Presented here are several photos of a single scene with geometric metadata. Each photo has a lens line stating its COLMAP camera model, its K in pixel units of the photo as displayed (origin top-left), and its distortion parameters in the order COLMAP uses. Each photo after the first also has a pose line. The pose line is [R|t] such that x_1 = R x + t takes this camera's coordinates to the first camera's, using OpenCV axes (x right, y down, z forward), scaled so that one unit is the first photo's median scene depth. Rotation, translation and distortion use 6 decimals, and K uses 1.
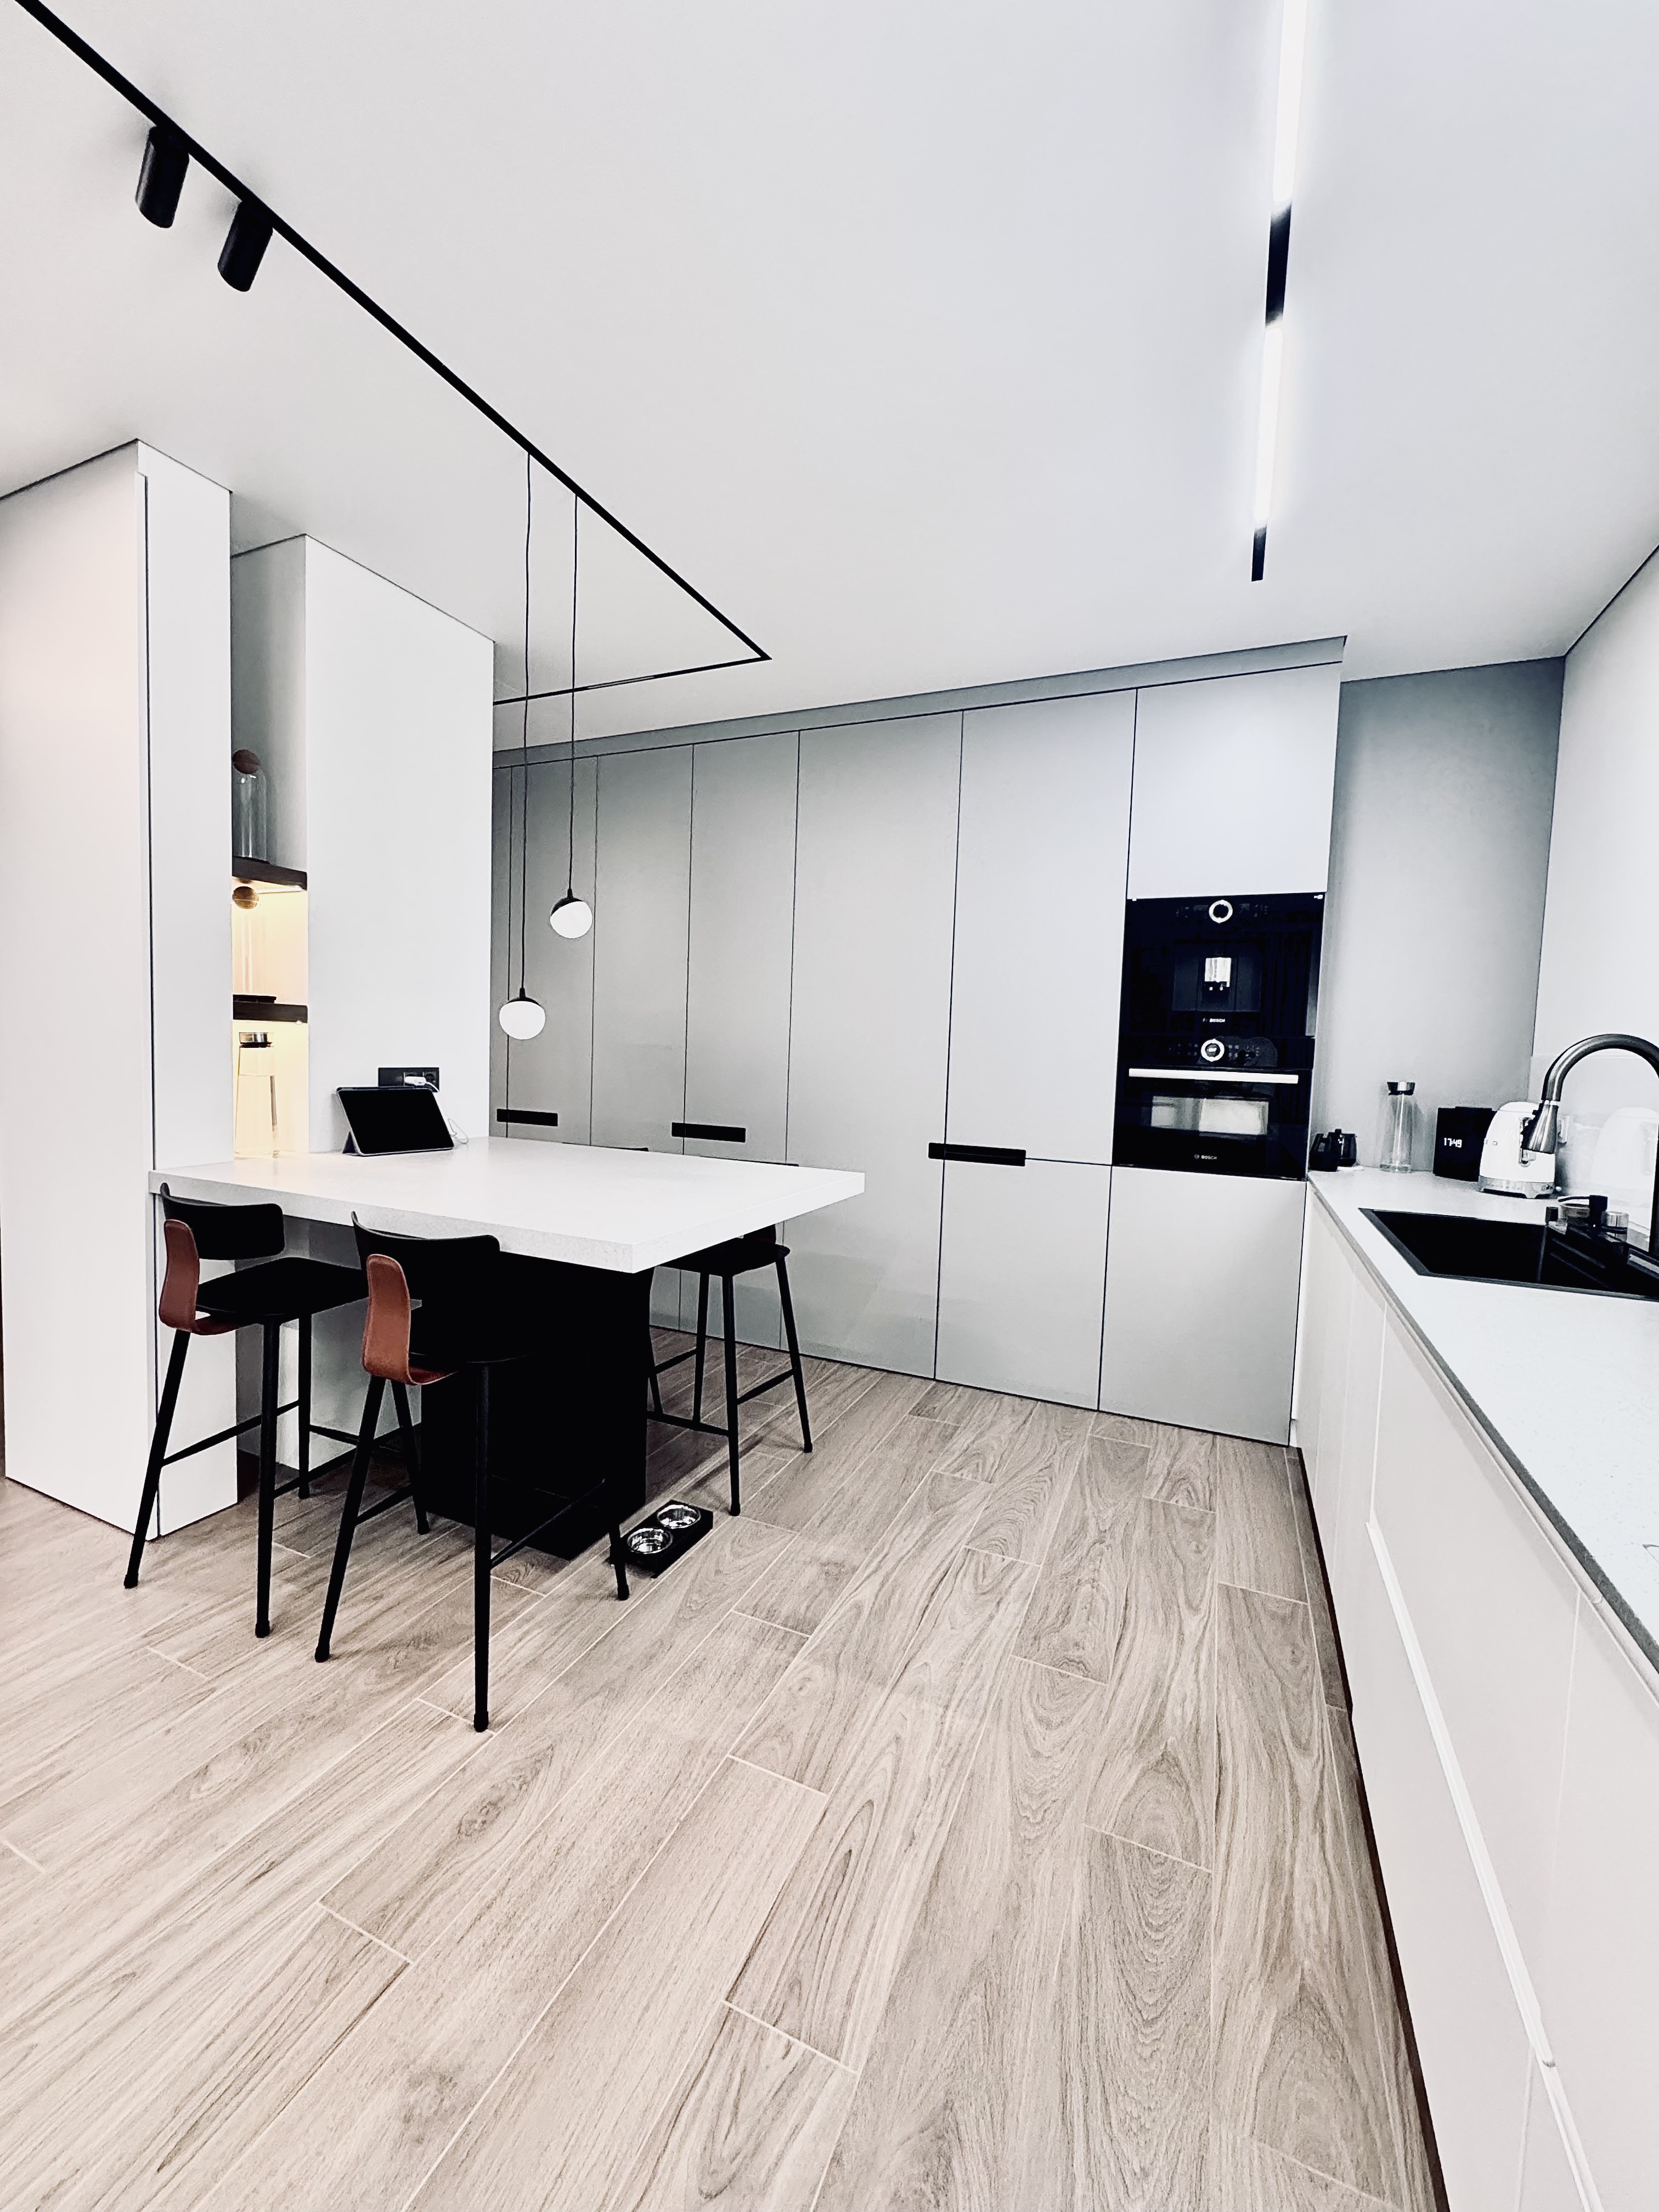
lens RADIAL K [[892.8, 0, 827.7], [0, 892.8, 1105.2], [0, 0, 1]] dist [-0.000632, 0.000145]
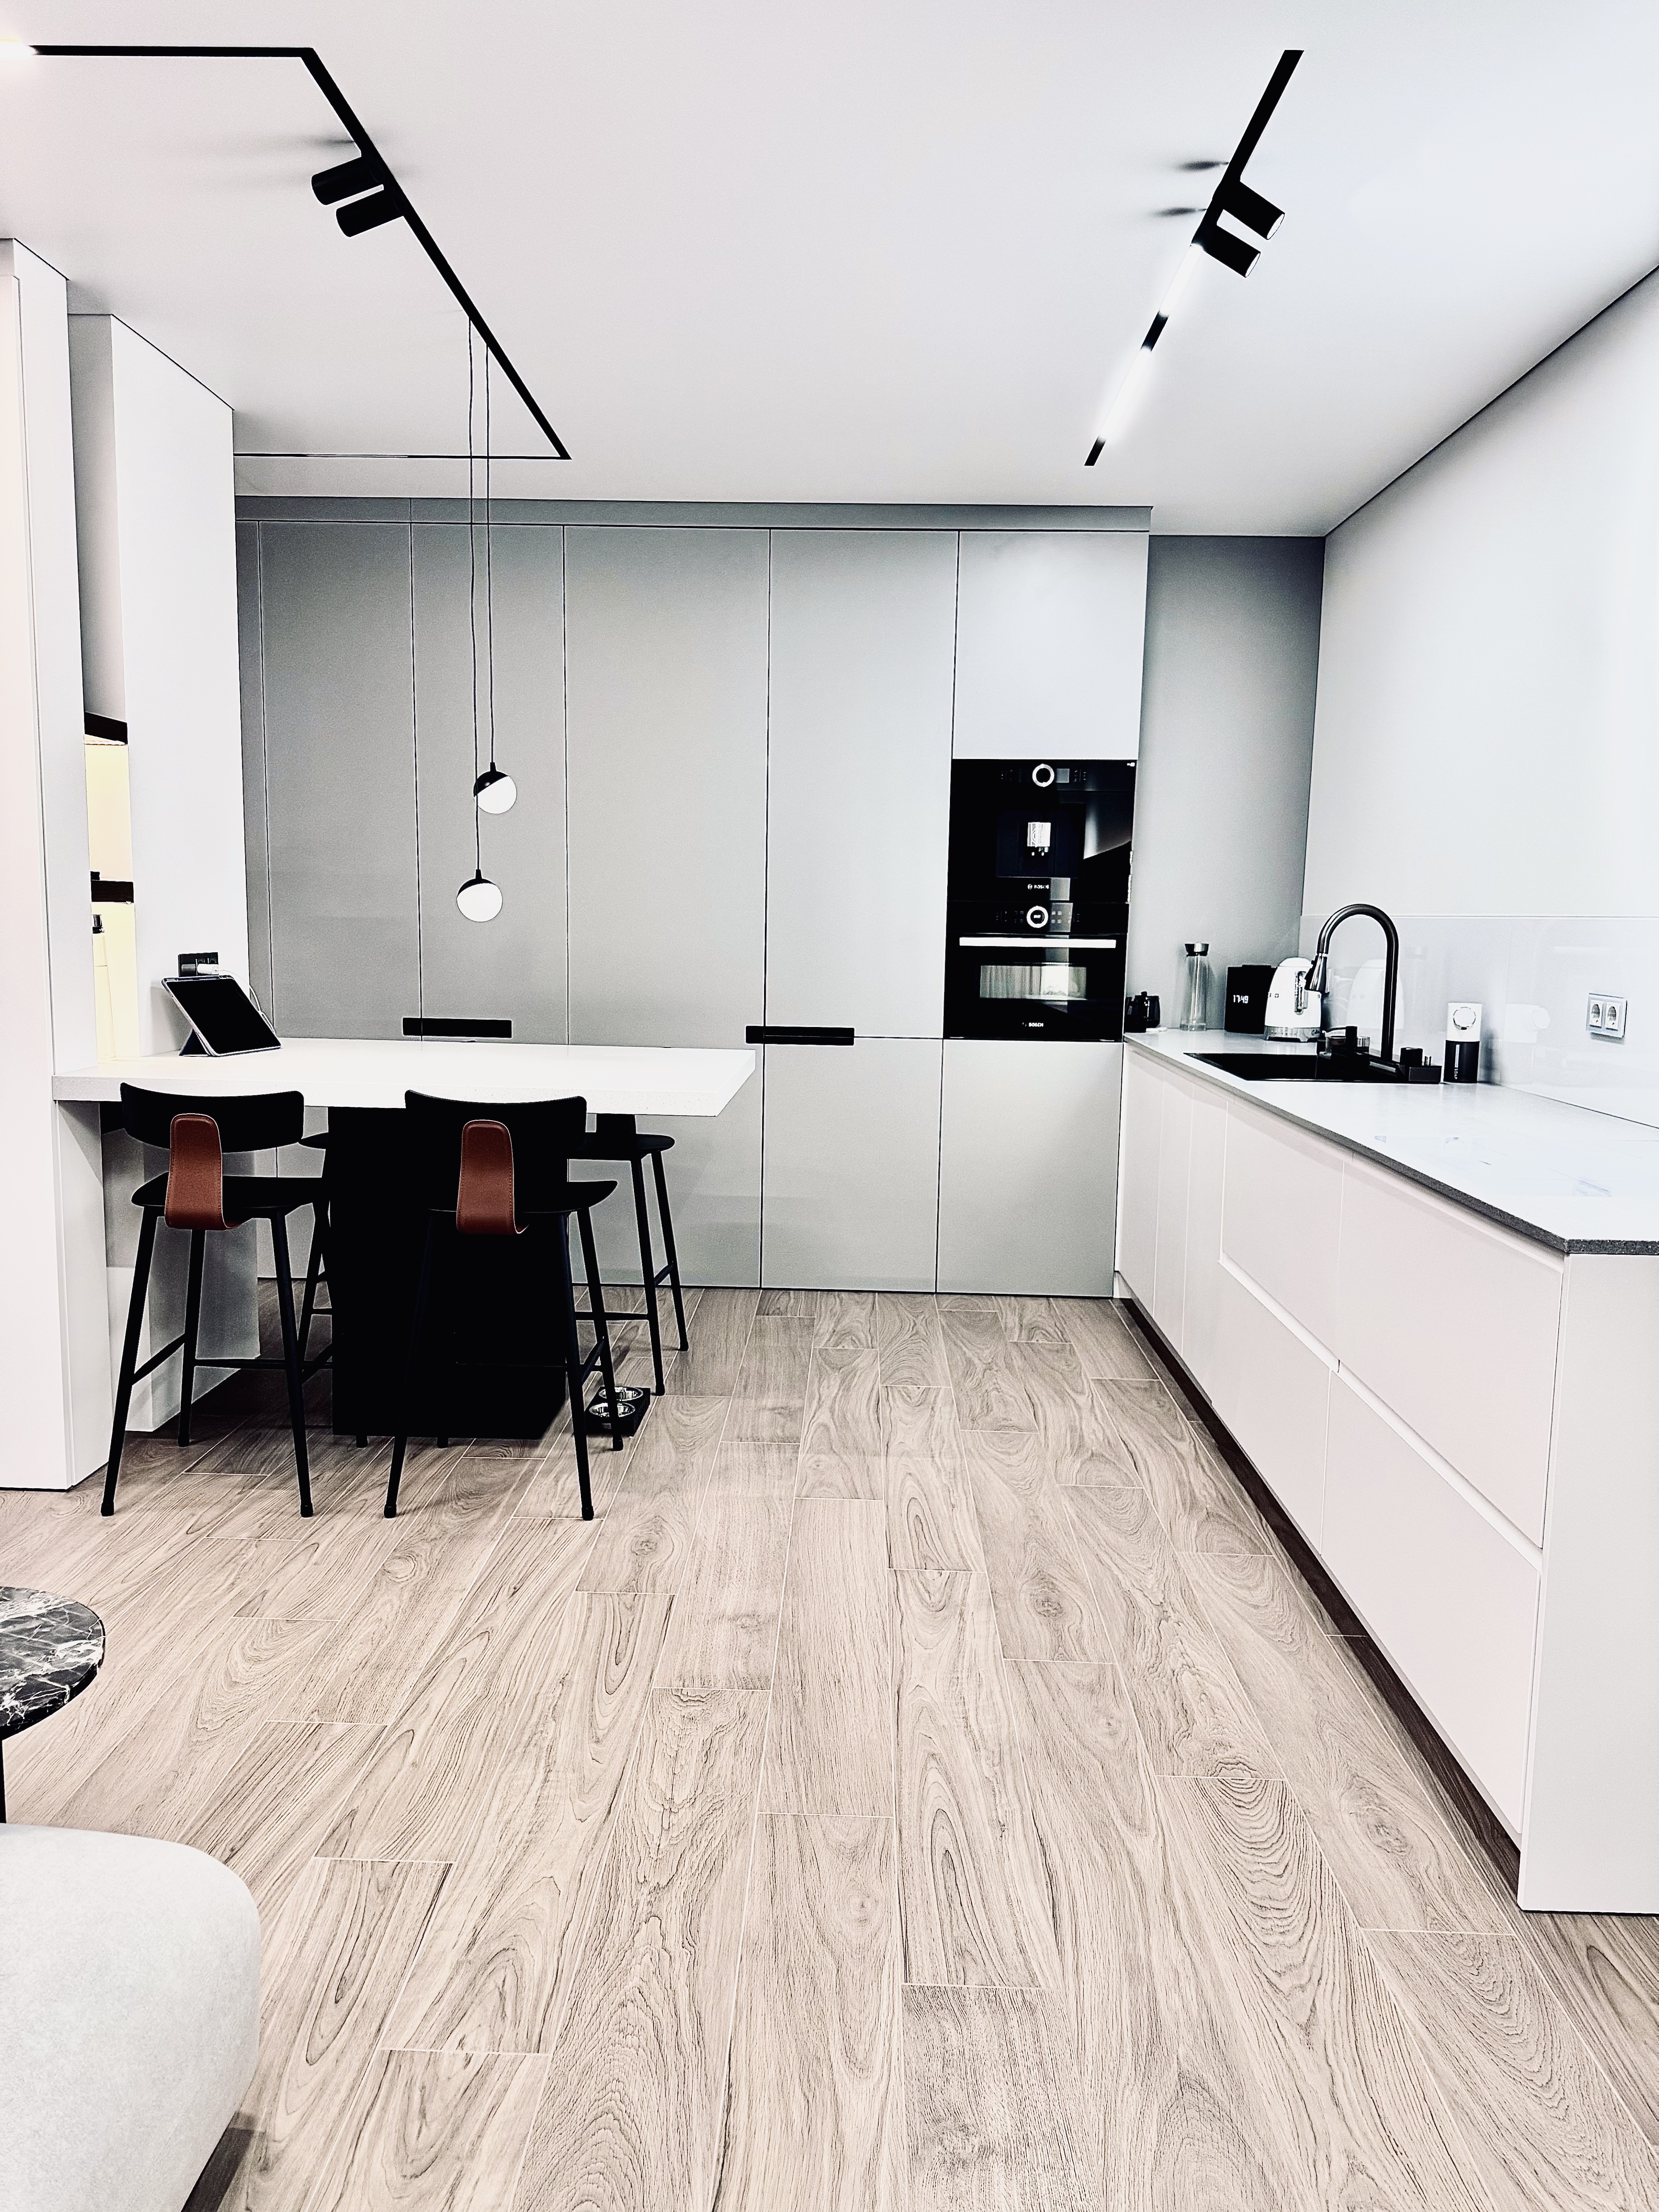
lens RADIAL K [[1560.3, 0, 812.1], [0, 1560.3, 1123.0], [0, 0, 1]] dist [0.098228, -0.015993]
pose [[0.926850, -0.067042, 0.369396, -0.552765], [0.038308, 0.995679, 0.084589, 0.012488], [-0.373471, -0.064251, 0.925414, -0.644468]]
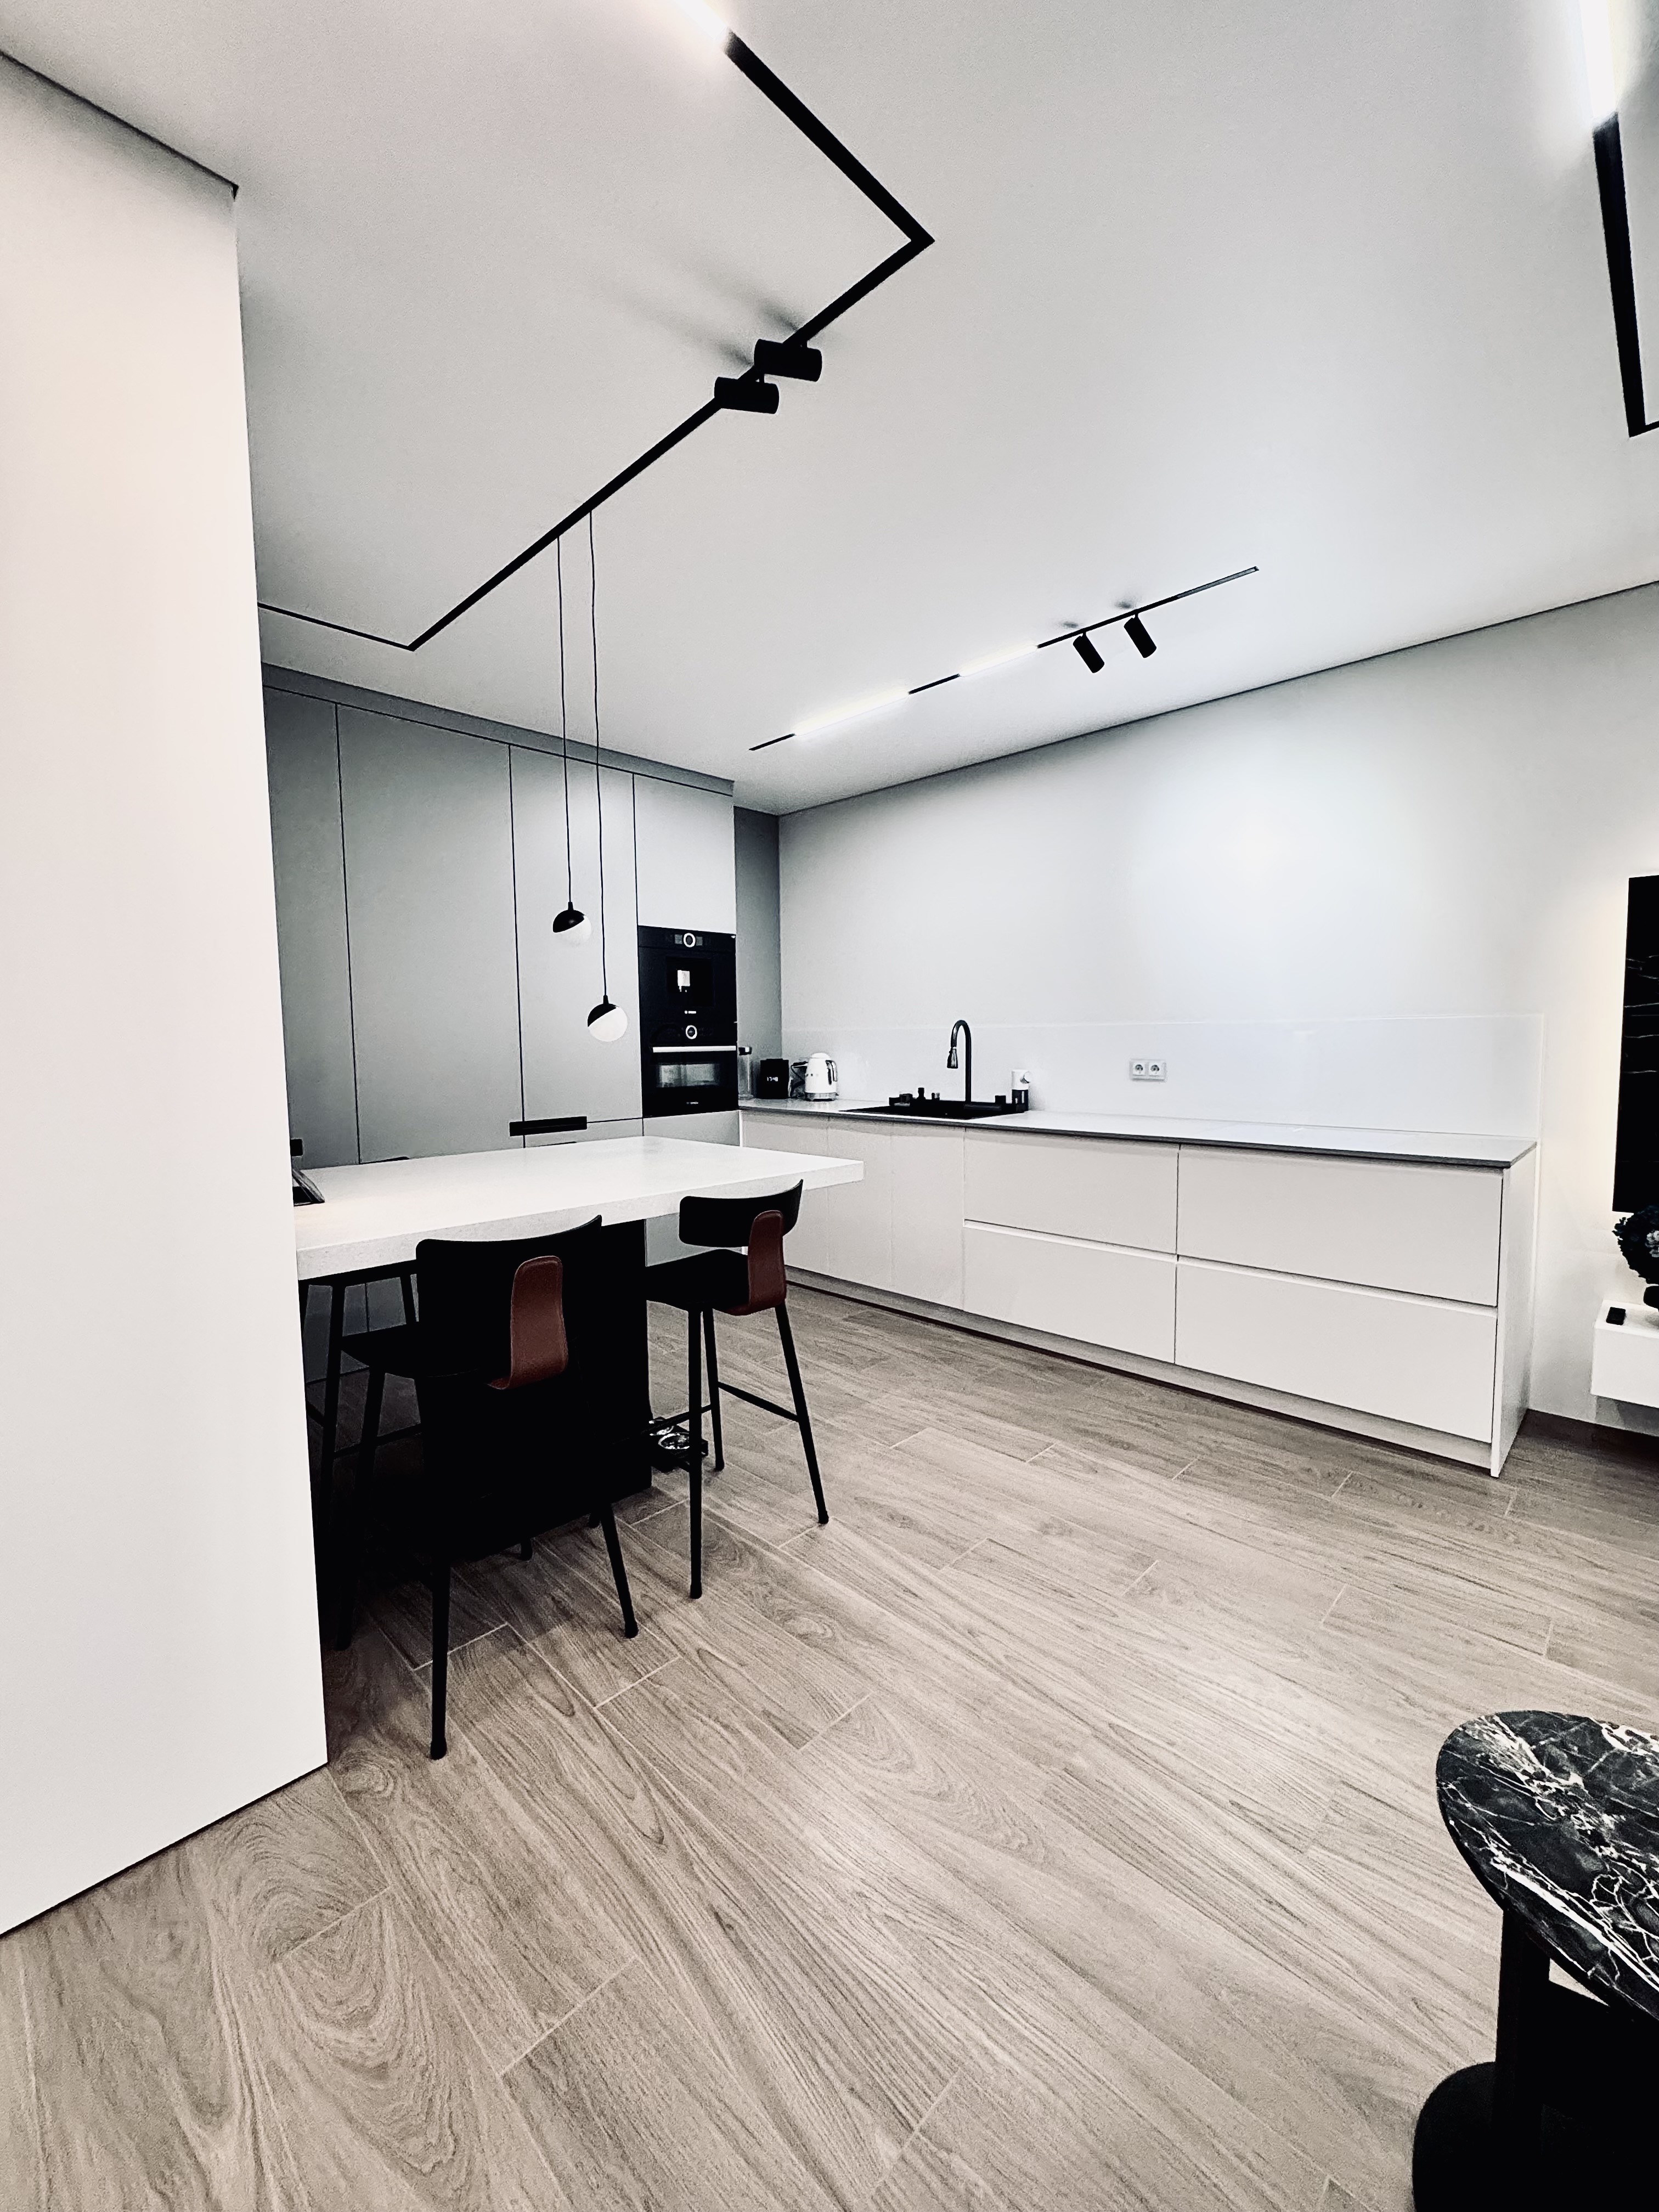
lens RADIAL K [[892.8, 0, 821.2], [0, 892.8, 1113.5], [0, 0, 1]] dist [-0.000632, 0.000145]
pose [[0.355077, -0.124959, 0.926448, -1.079720], [0.086933, 0.991145, 0.100367, -0.067325], [-0.930786, 0.044901, 0.362796, 0.295862]]
